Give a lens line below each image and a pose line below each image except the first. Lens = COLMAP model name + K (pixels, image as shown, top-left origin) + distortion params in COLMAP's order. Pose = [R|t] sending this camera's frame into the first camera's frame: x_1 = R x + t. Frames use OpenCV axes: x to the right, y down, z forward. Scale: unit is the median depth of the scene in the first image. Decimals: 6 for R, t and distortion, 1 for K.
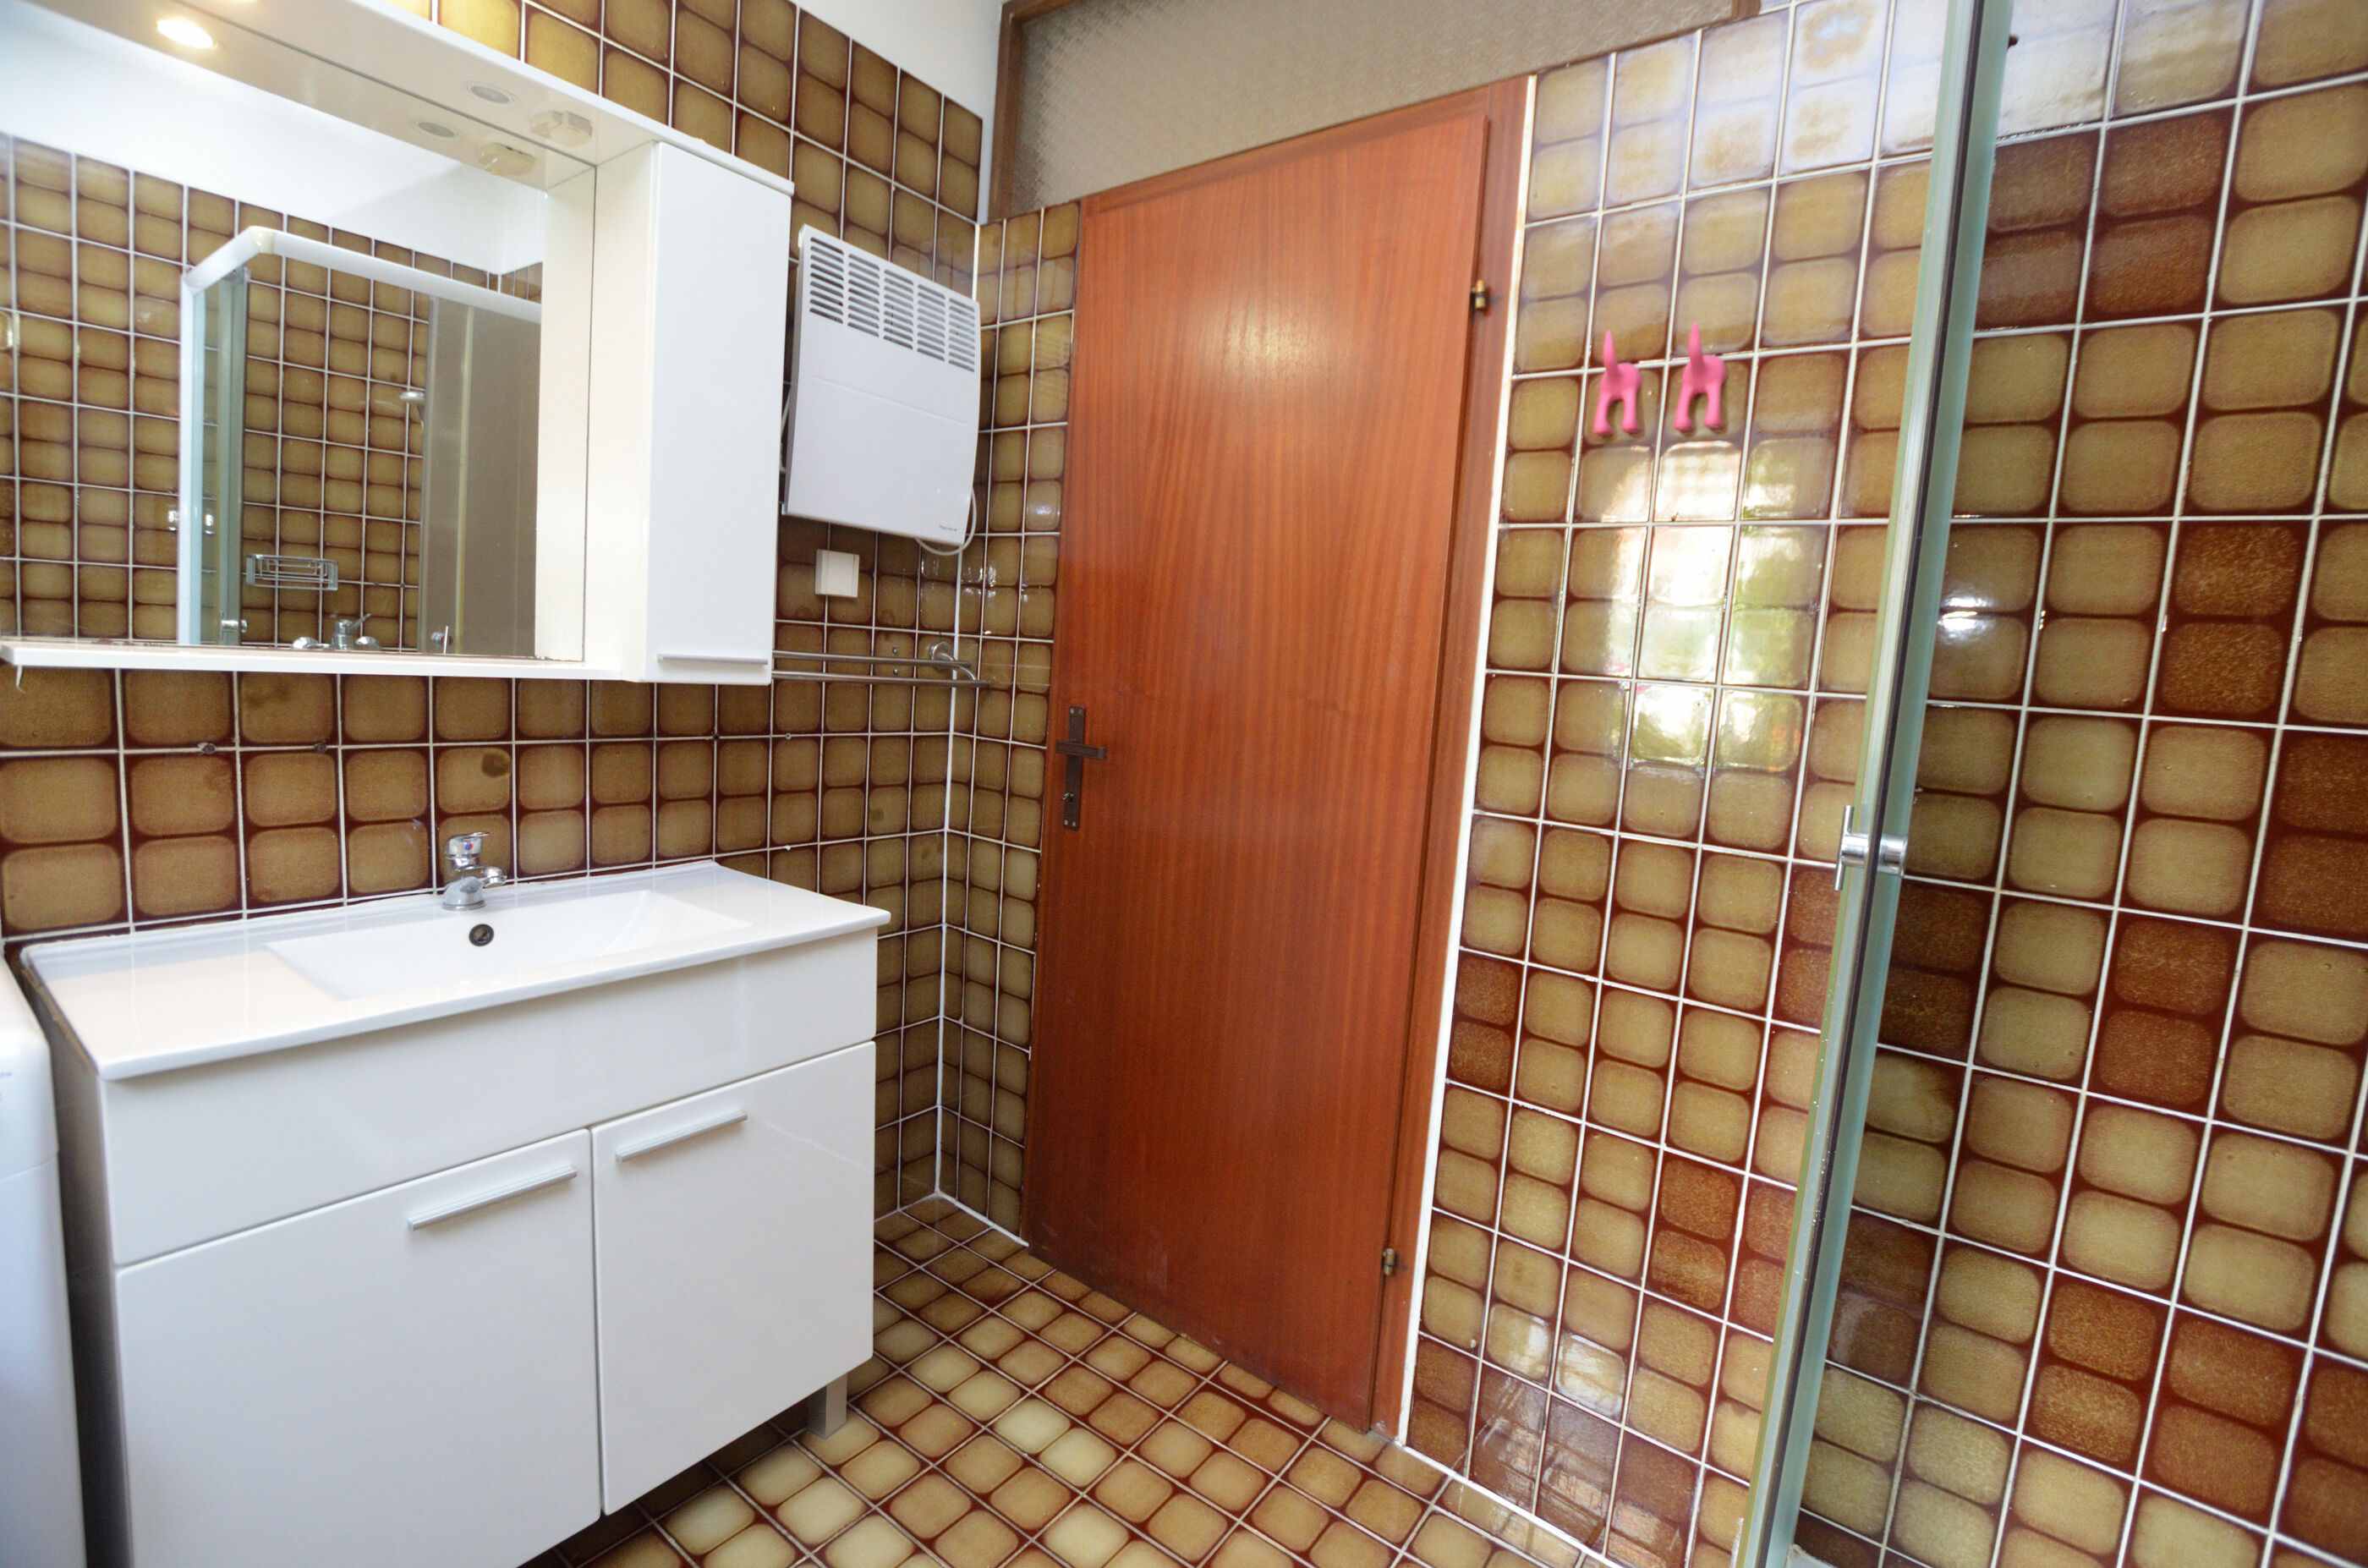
lens RADIAL K [[1044.3, 0, 1192.3], [0, 1044.3, 772.2], [0, 0, 1]] dist [-0.033632, 0.004792]
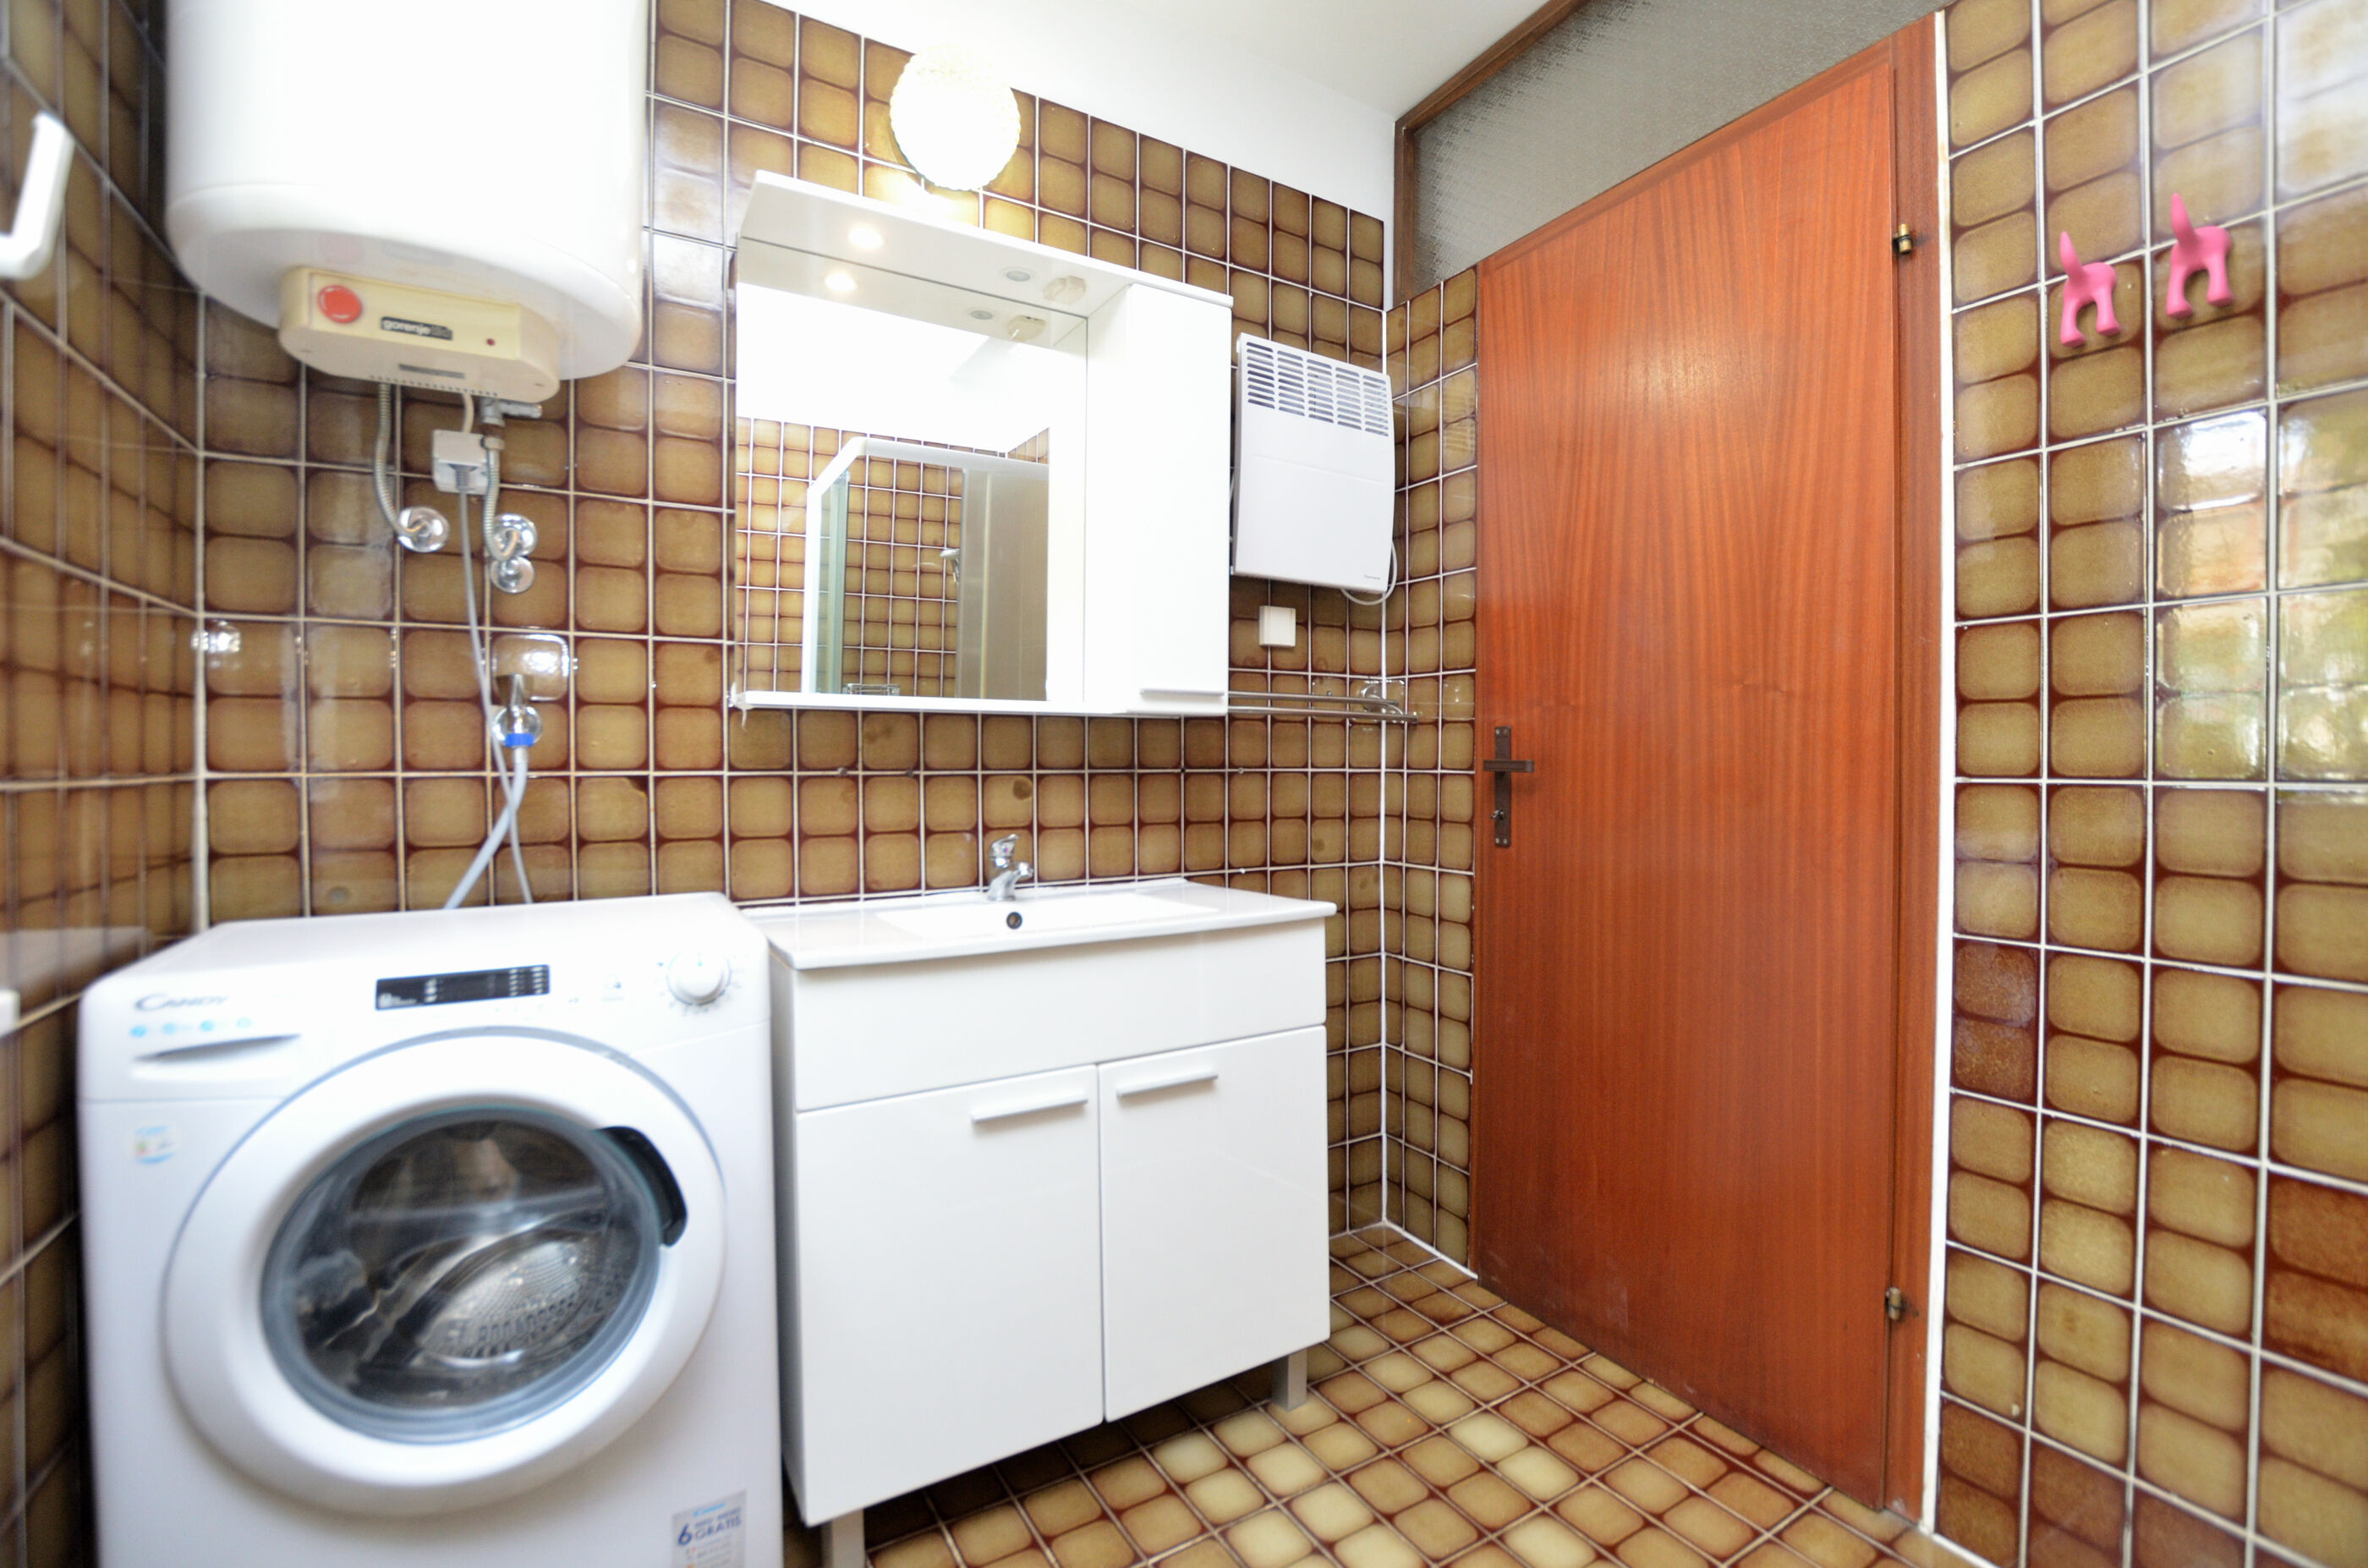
lens RADIAL K [[1044.3, 0, 1190.3], [0, 1044.3, 787.0], [0, 0, 1]] dist [-0.033632, 0.004792]
pose [[0.918351, -0.062330, -0.390827, 0.006890], [0.020991, 0.993802, -0.109169, 0.120501], [0.395209, 0.092052, 0.913967, -0.073809]]
